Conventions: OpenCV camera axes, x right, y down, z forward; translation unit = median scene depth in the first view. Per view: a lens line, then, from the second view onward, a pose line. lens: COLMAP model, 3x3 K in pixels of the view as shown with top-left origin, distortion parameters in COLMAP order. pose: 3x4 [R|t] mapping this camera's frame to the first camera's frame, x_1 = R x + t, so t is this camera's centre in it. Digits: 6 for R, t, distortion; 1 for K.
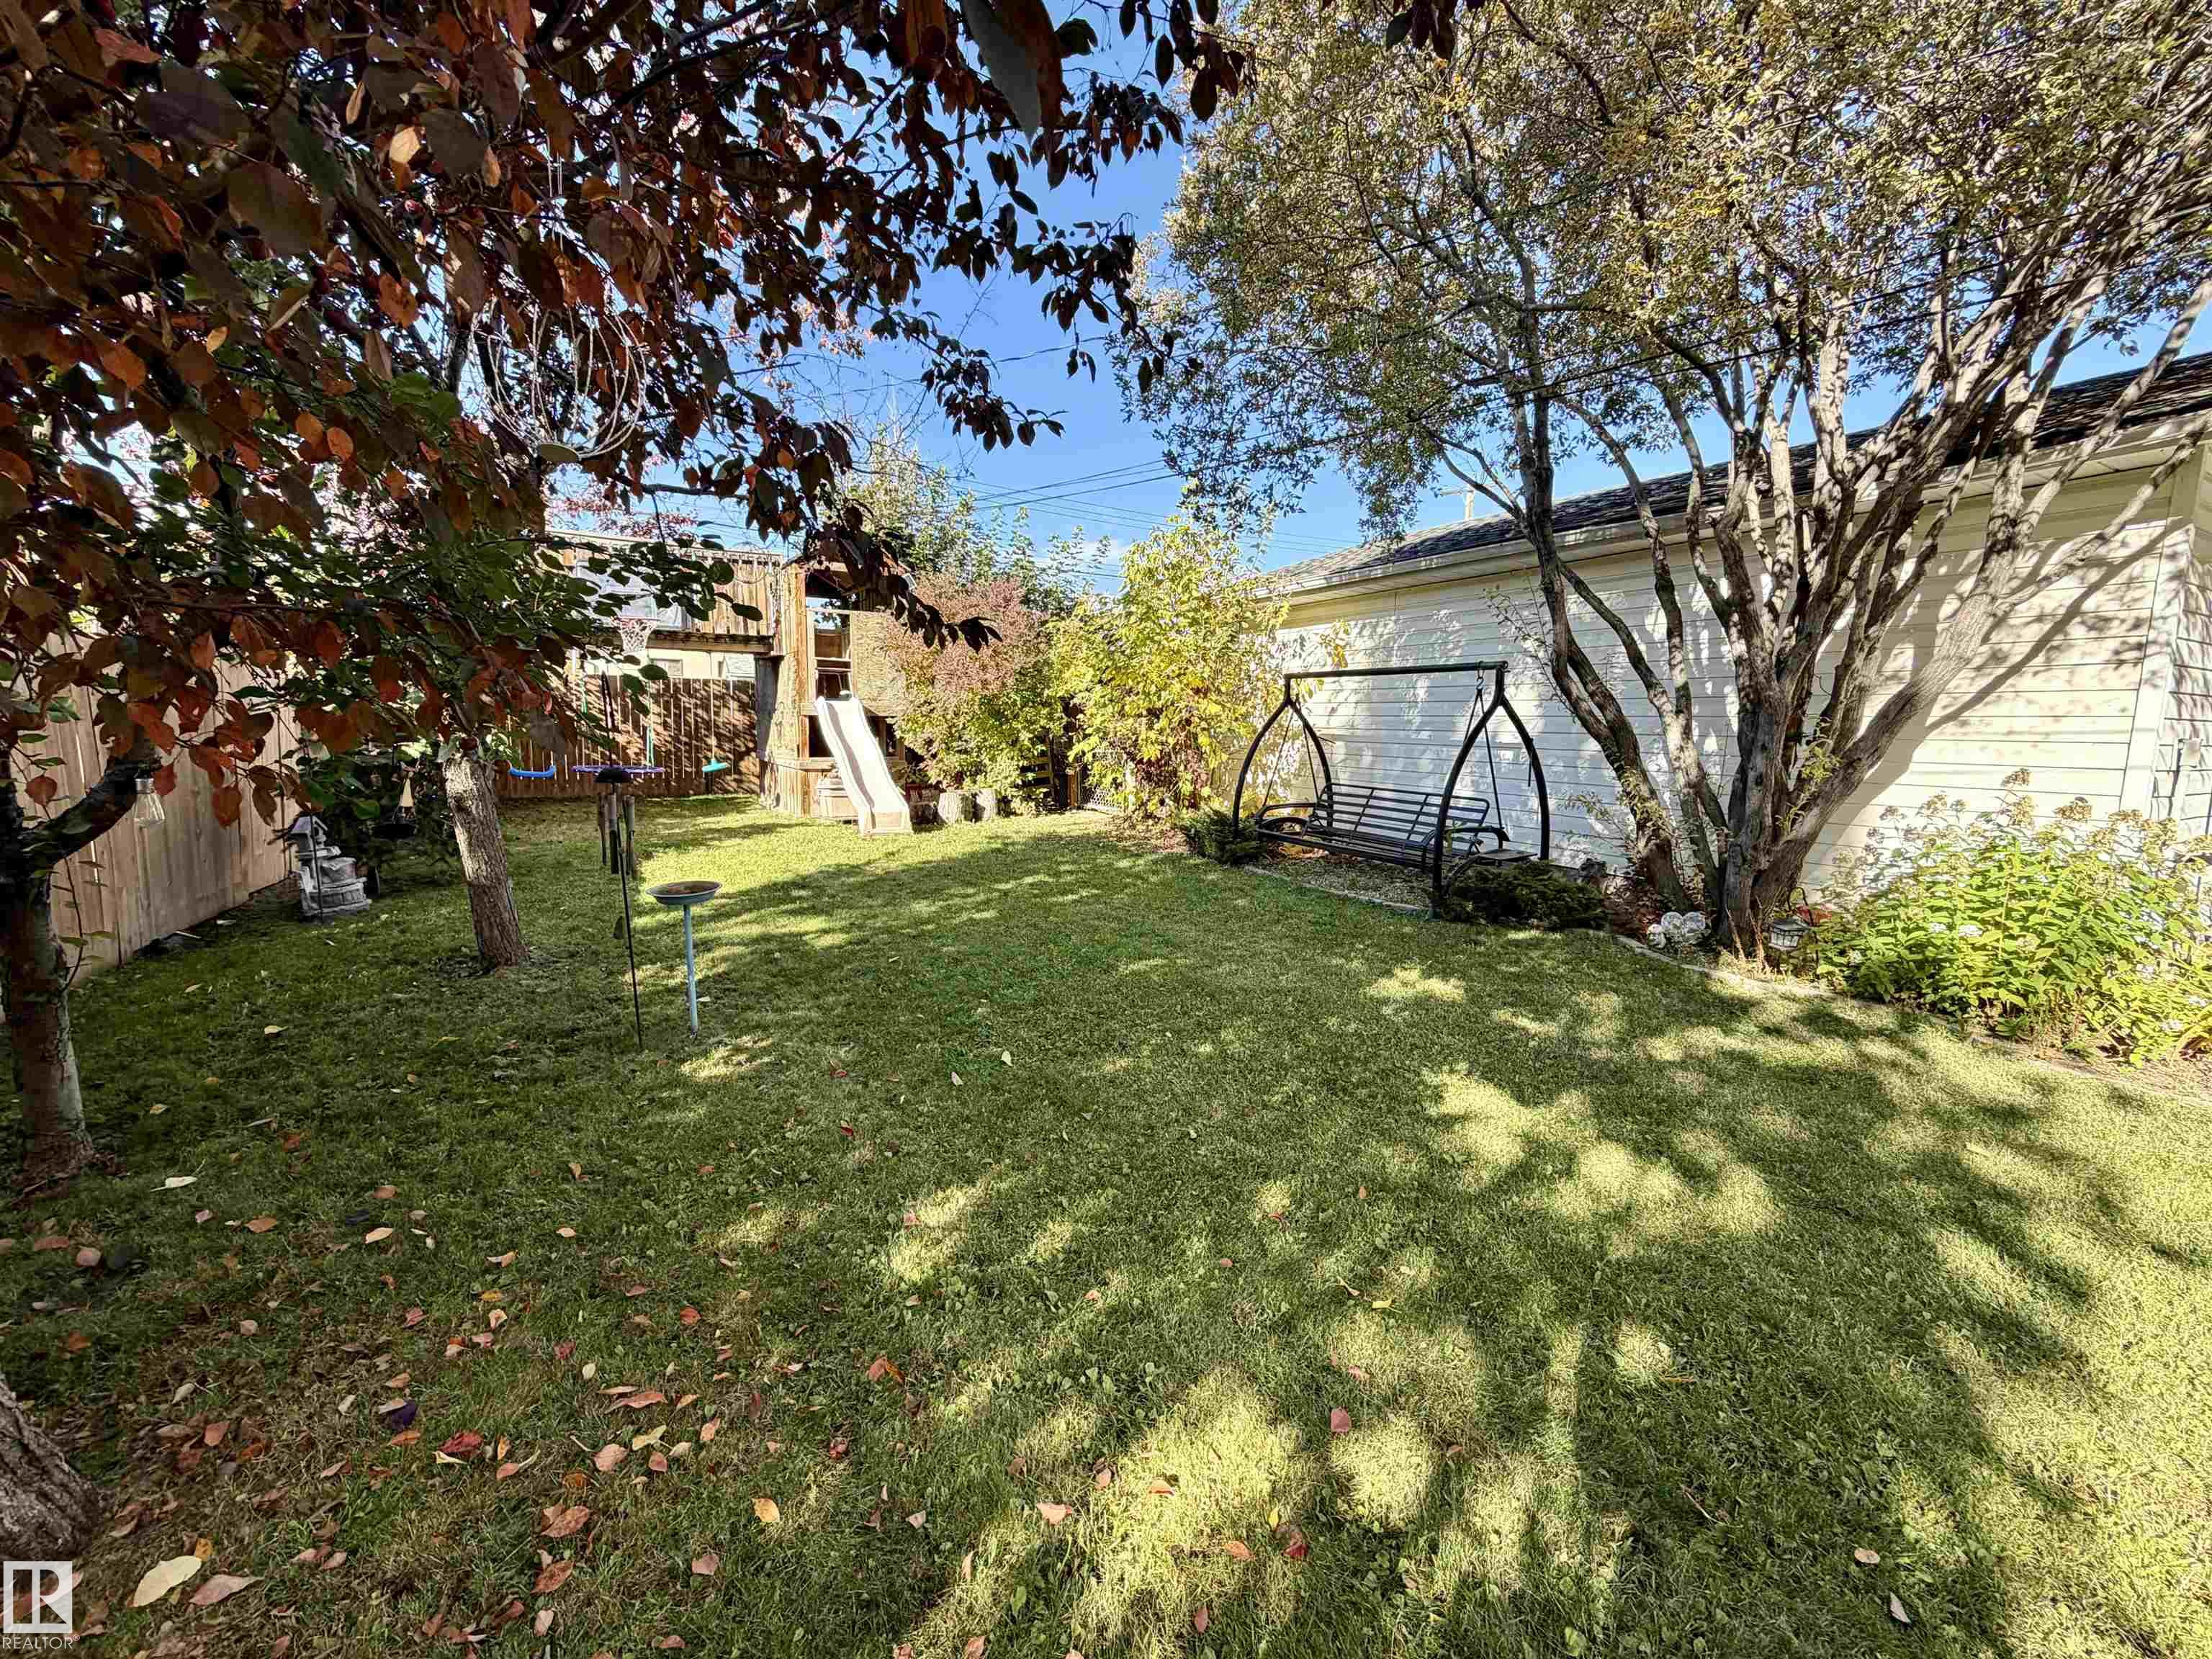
lens RADIAL K [[887.2, 0, 1102.8], [0, 887.2, 833.2], [0, 0, 1]] dist [-0.000084, 0.000477]
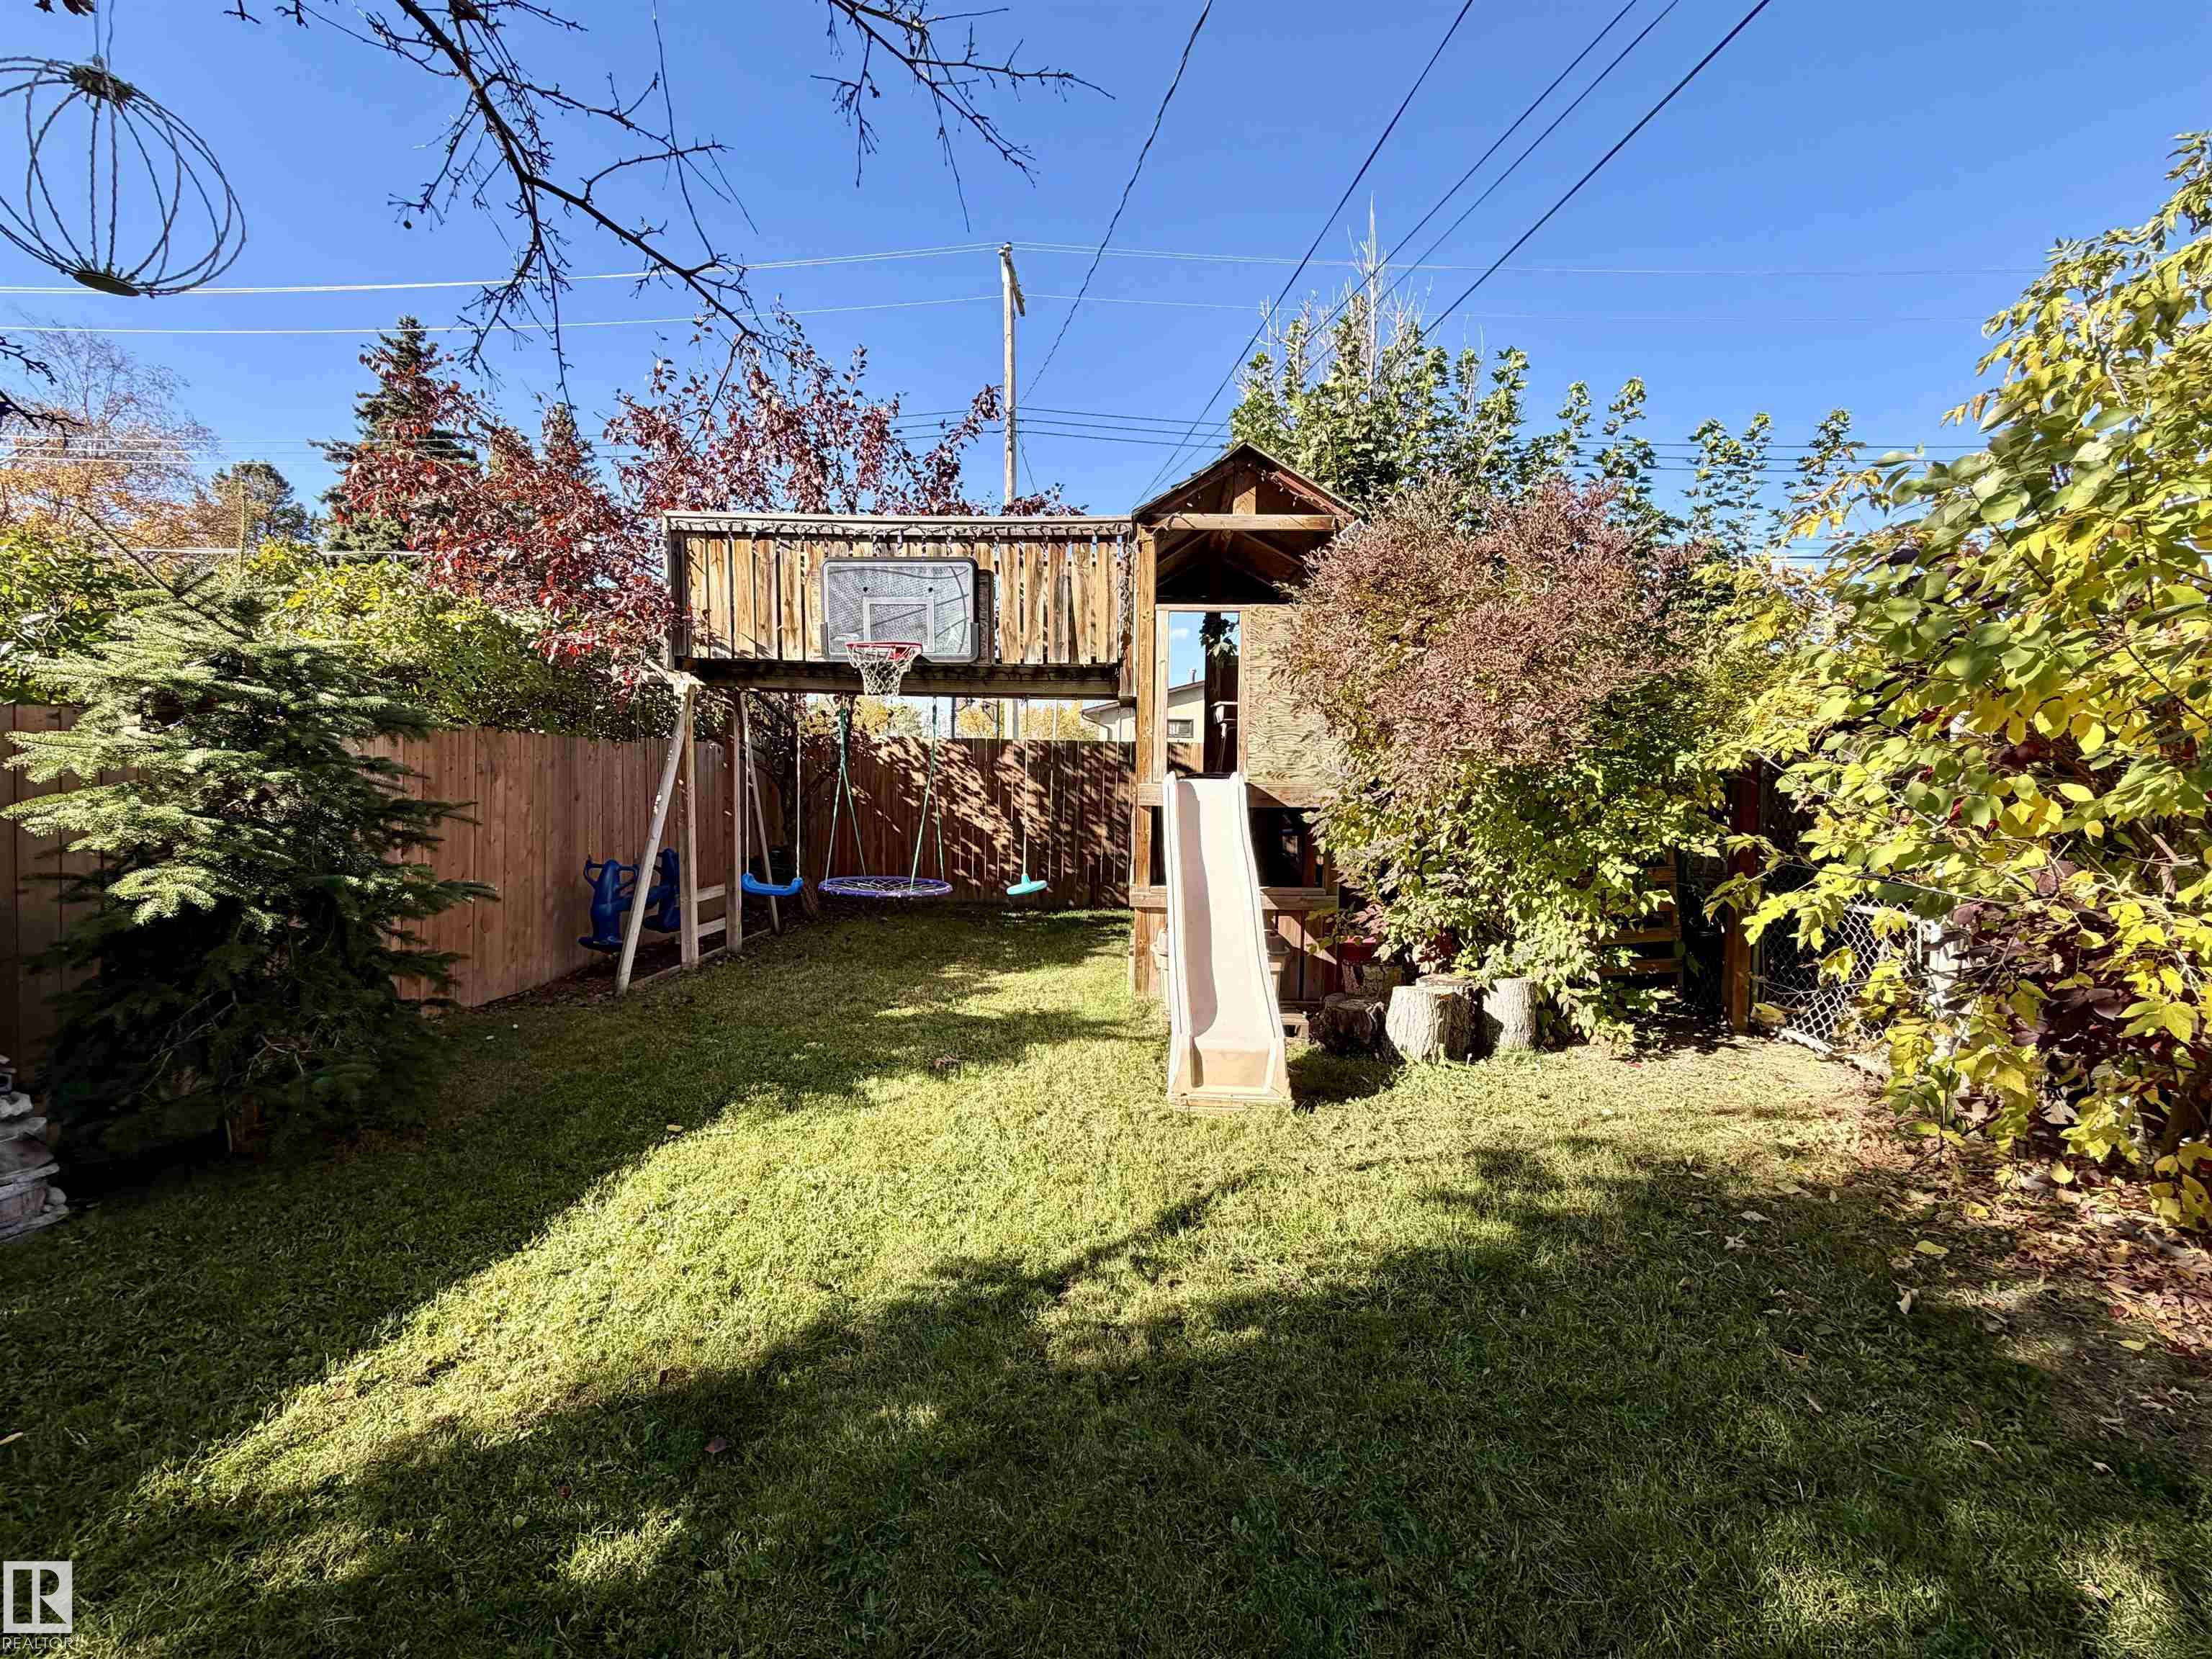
lens RADIAL K [[956.0, 0, 1098.4], [0, 956.0, 833.7], [0, 0, 1]] dist [0.000809, -0.000177]
pose [[0.832666, 0.033228, -0.552778, -0.049335], [-0.072831, 0.996099, -0.049831, -0.097294], [0.548965, 0.081752, 0.831838, 0.577759]]
